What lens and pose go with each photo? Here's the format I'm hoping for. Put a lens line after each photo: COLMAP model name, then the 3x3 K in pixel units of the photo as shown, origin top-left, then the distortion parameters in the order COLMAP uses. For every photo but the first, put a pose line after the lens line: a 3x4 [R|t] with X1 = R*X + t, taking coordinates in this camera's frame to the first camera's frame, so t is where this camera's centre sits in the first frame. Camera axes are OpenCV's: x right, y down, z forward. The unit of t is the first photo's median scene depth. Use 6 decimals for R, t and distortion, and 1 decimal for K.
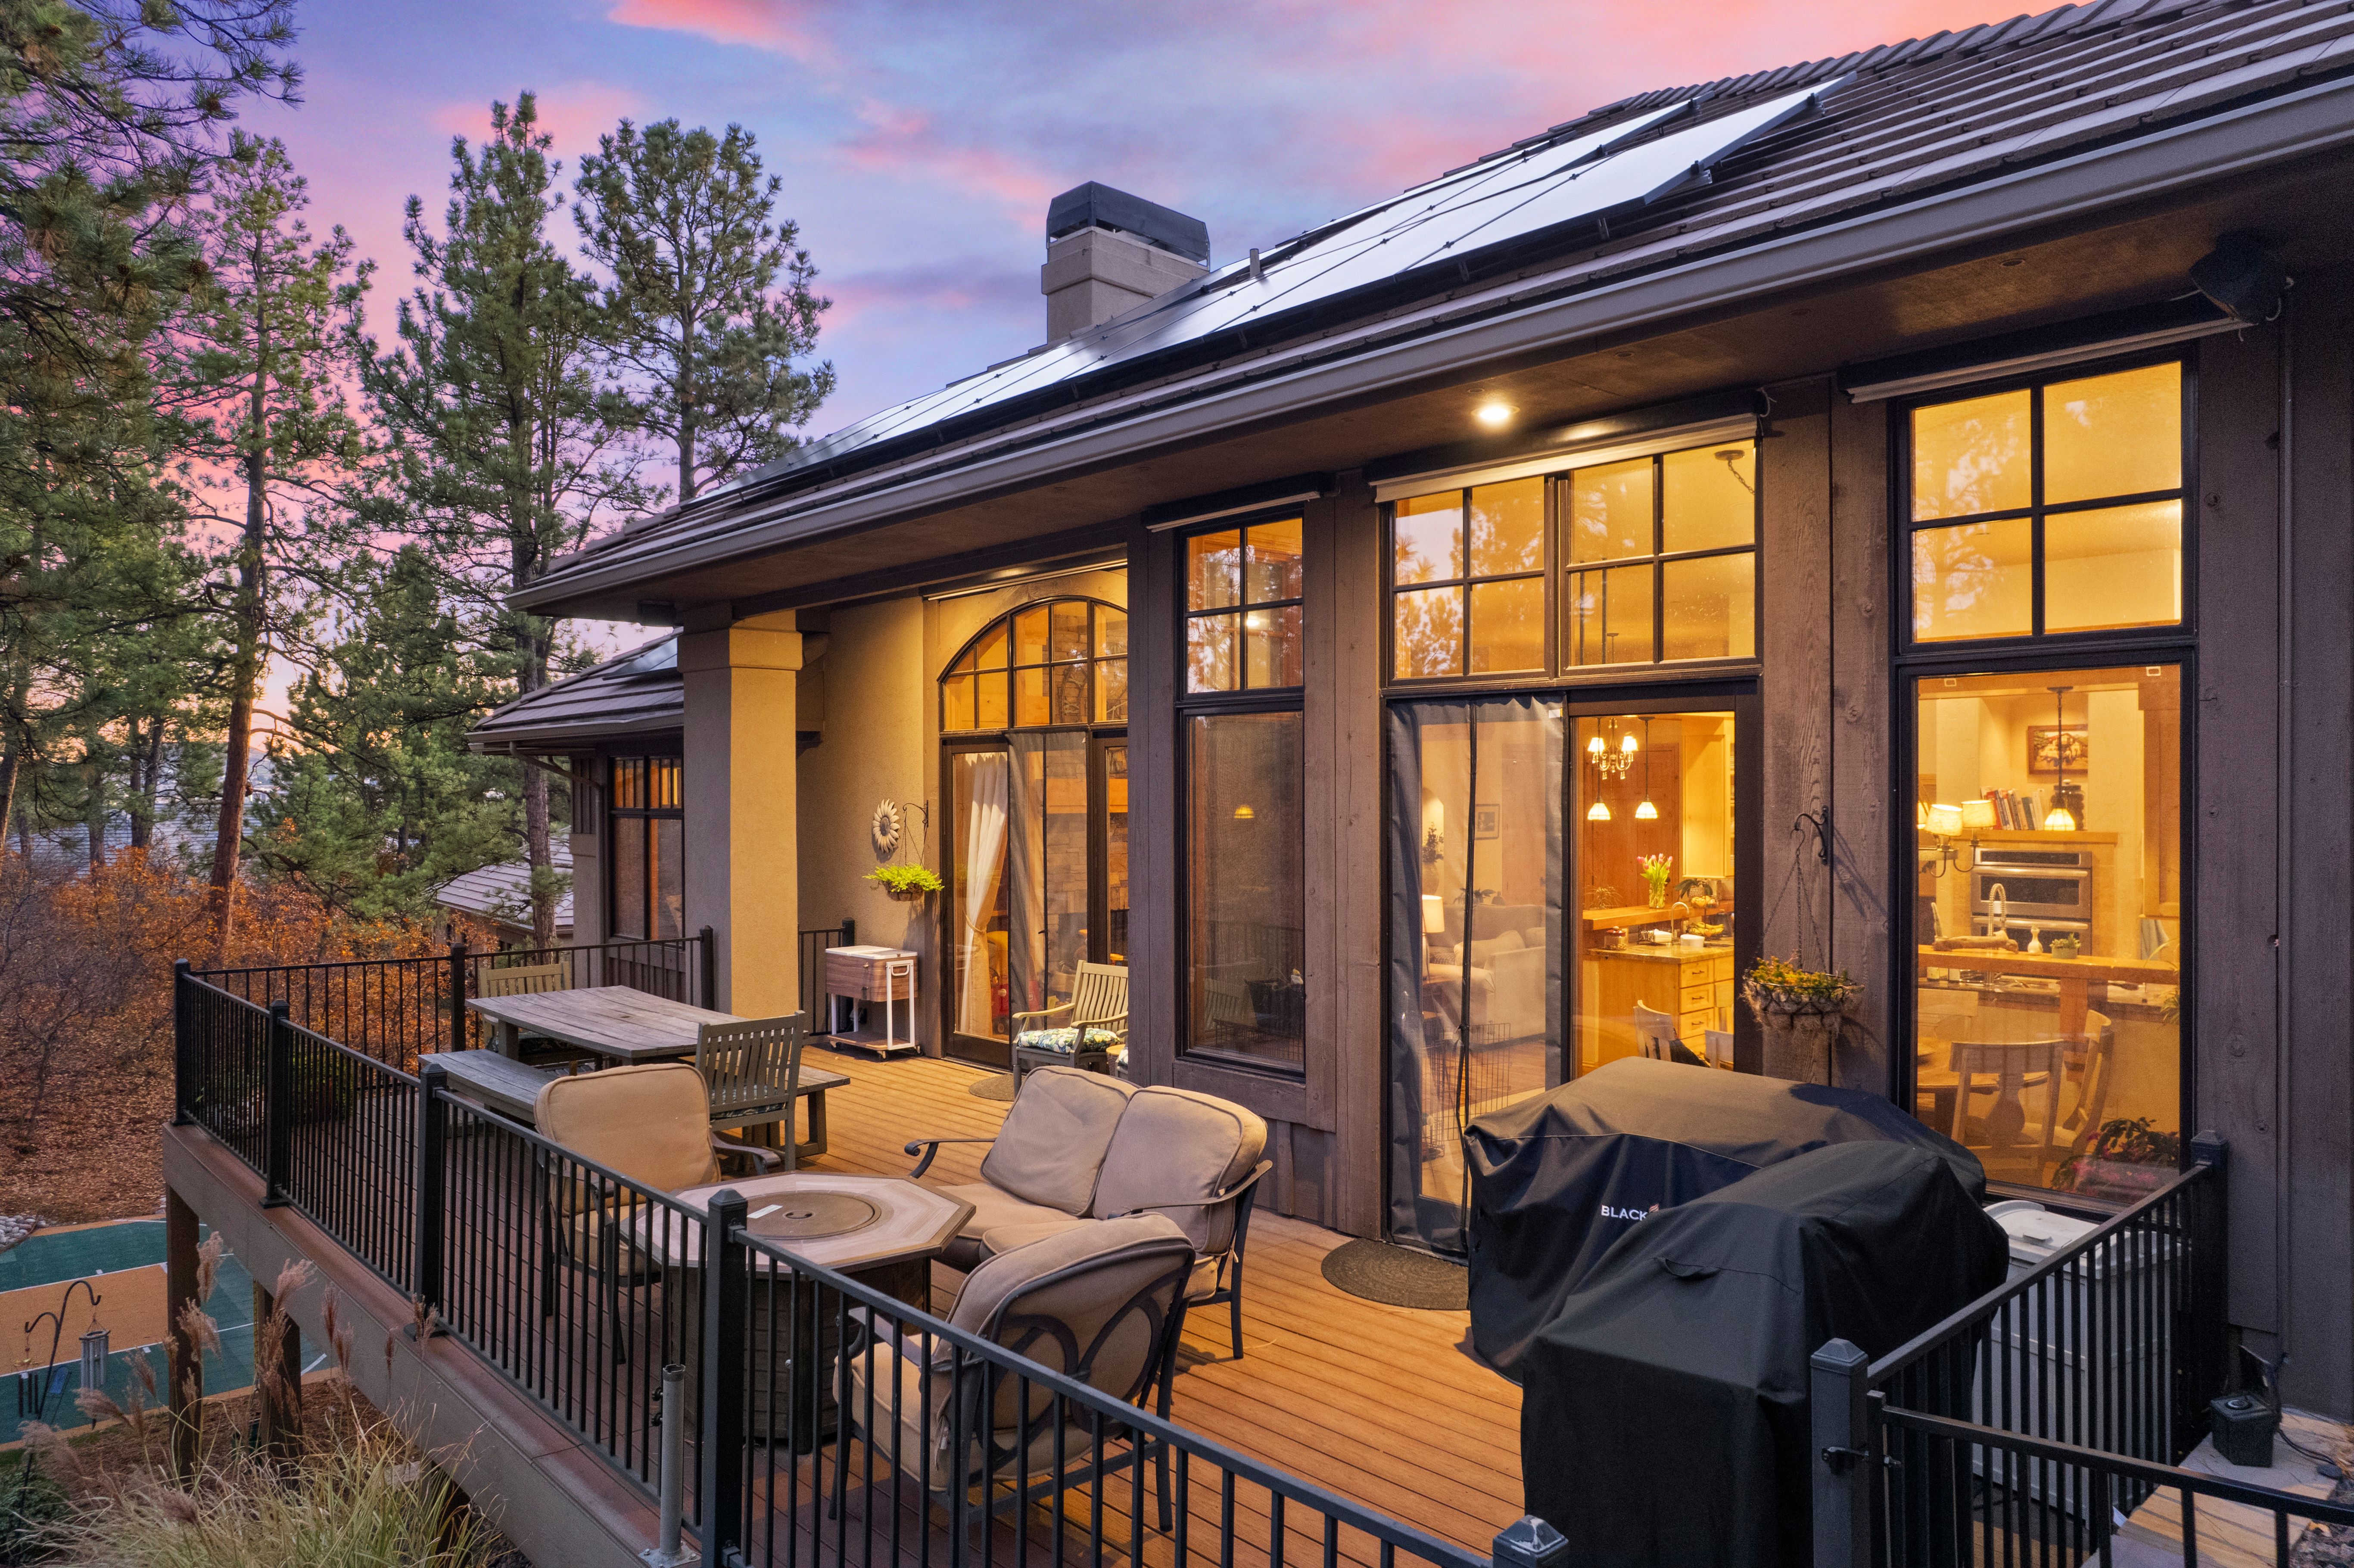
lens RADIAL K [[1499.2, 0, 1179.2], [0, 1499.2, 777.8], [0, 0, 1]] dist [-0.056722, 0.048265]
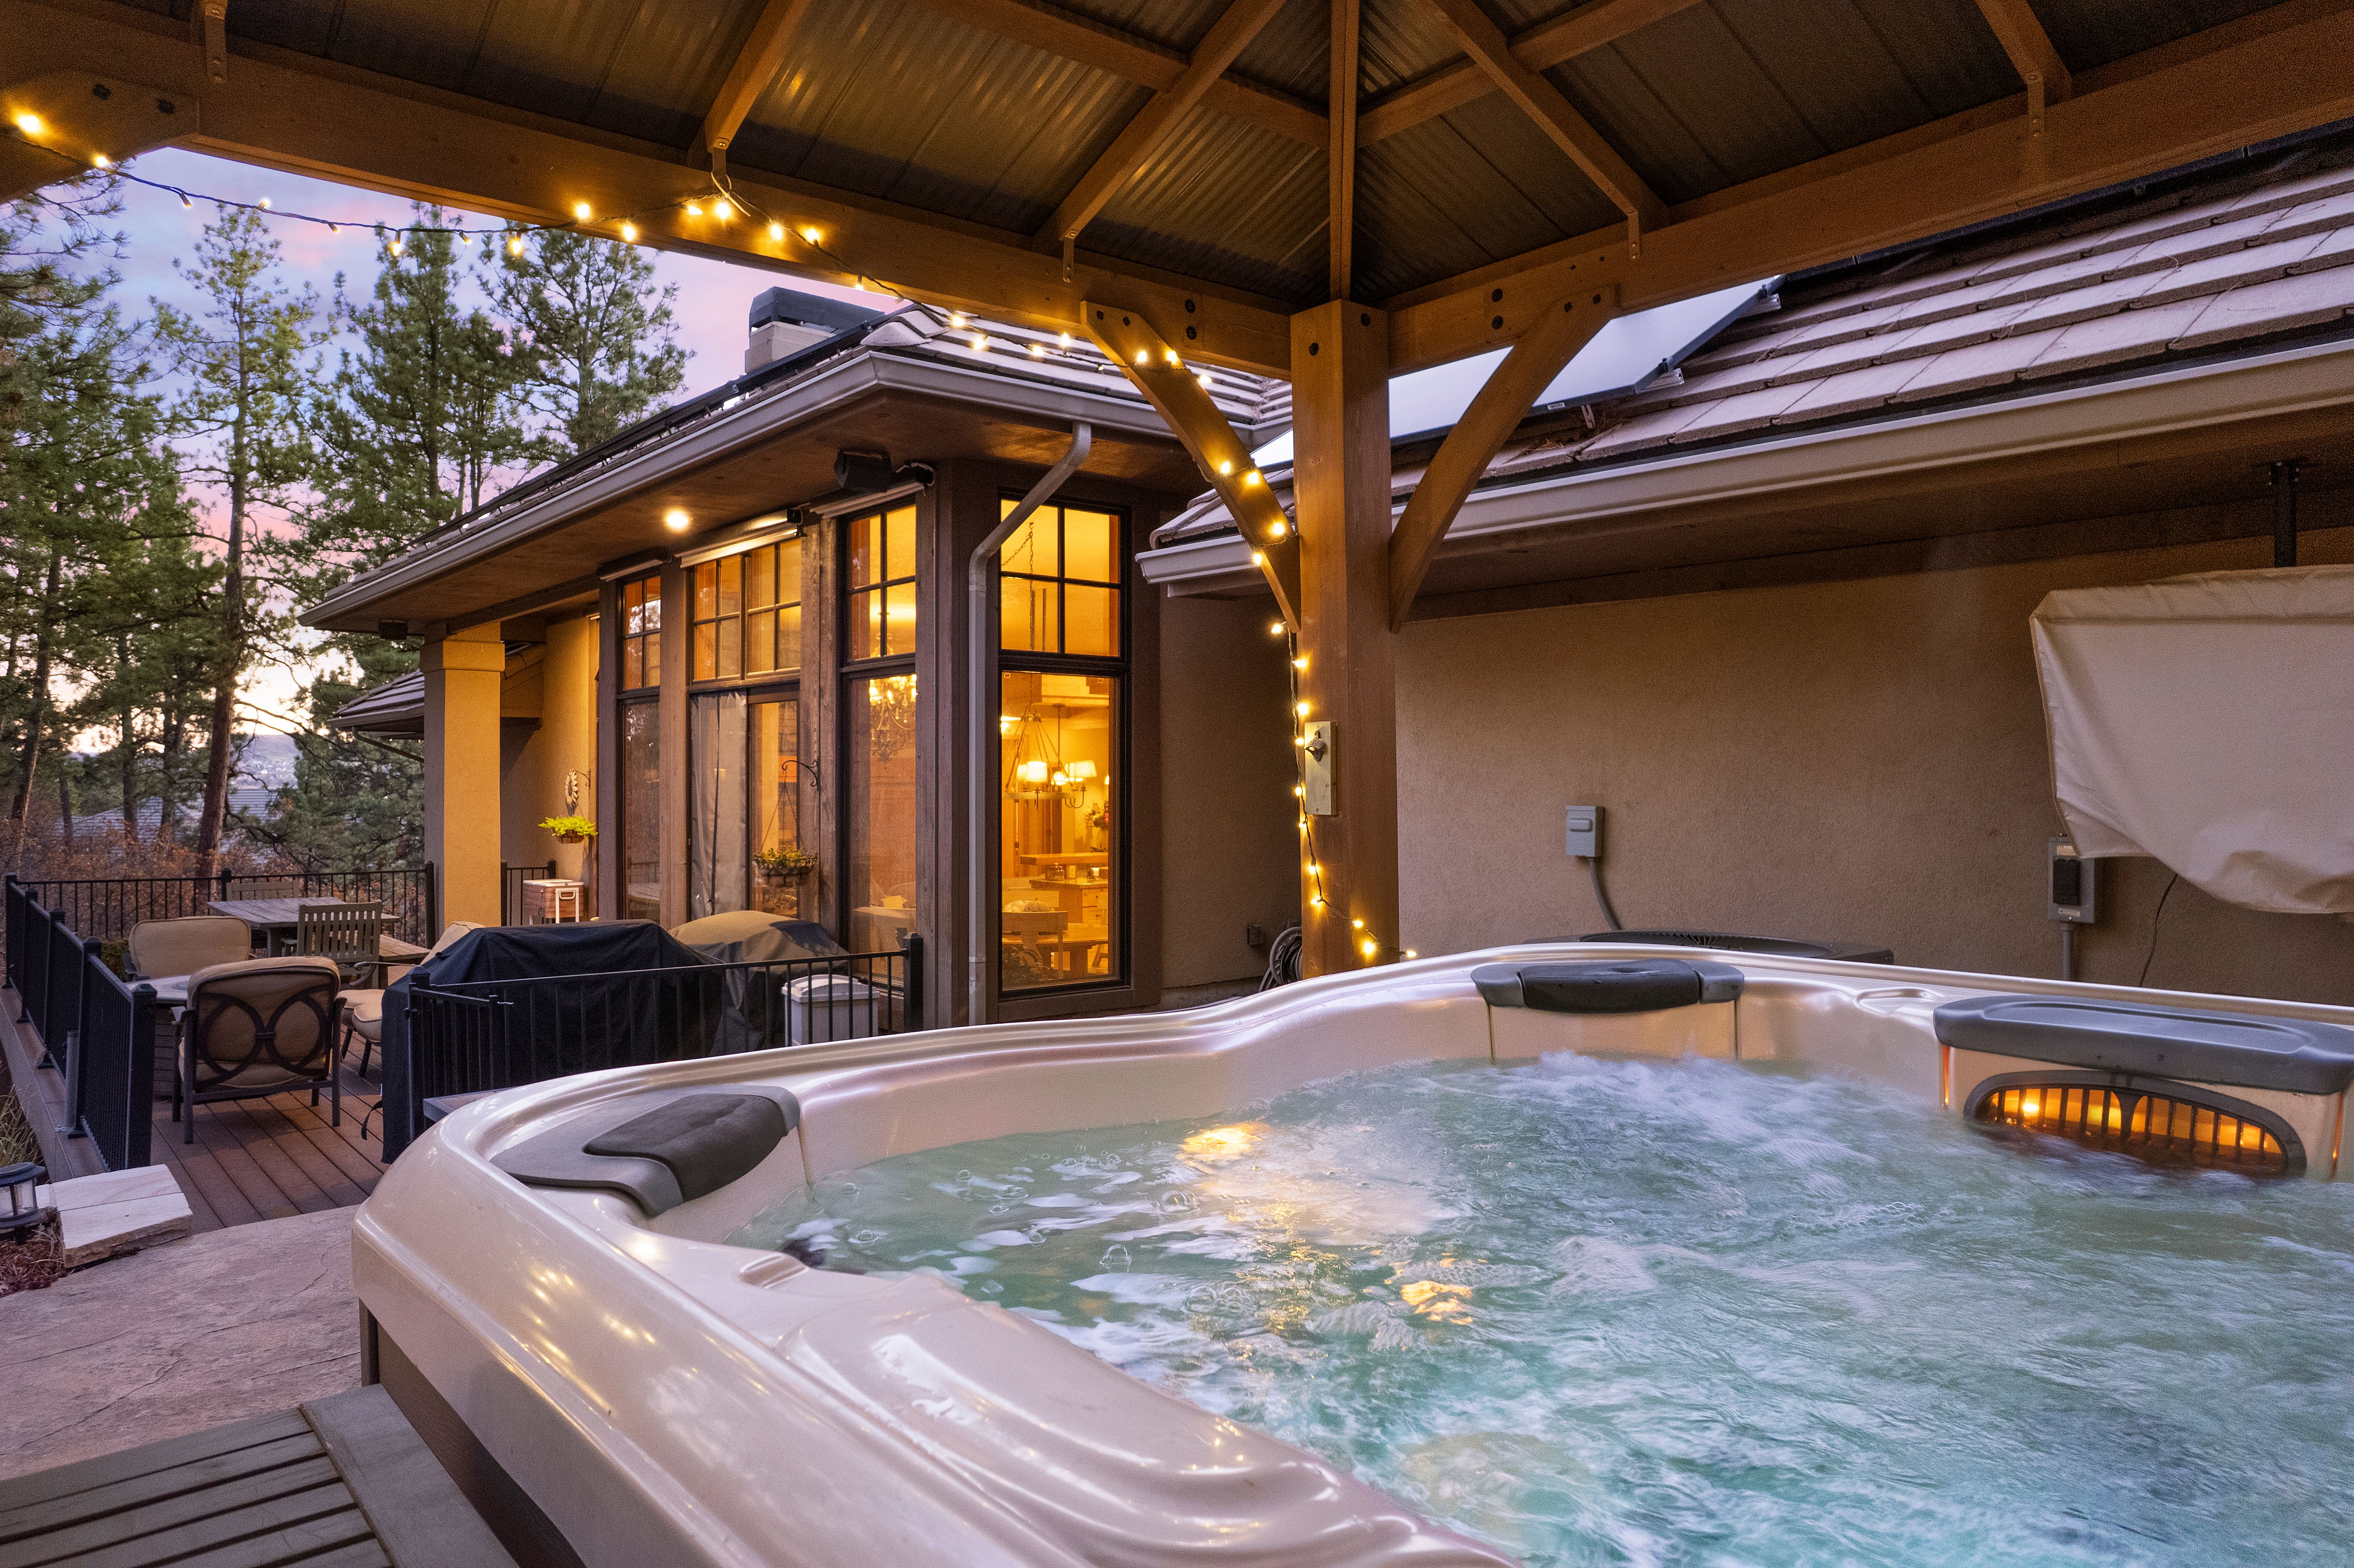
lens RADIAL K [[1499.2, 0, 1178.7], [0, 1499.2, 771.6], [0, 0, 1]] dist [-0.056722, 0.048265]
pose [[0.998982, 0.002679, -0.045027, 0.195679], [-0.002678, 0.999996, 0.000086, 0.007551], [0.045028, 0.000035, 0.998986, -0.144531]]
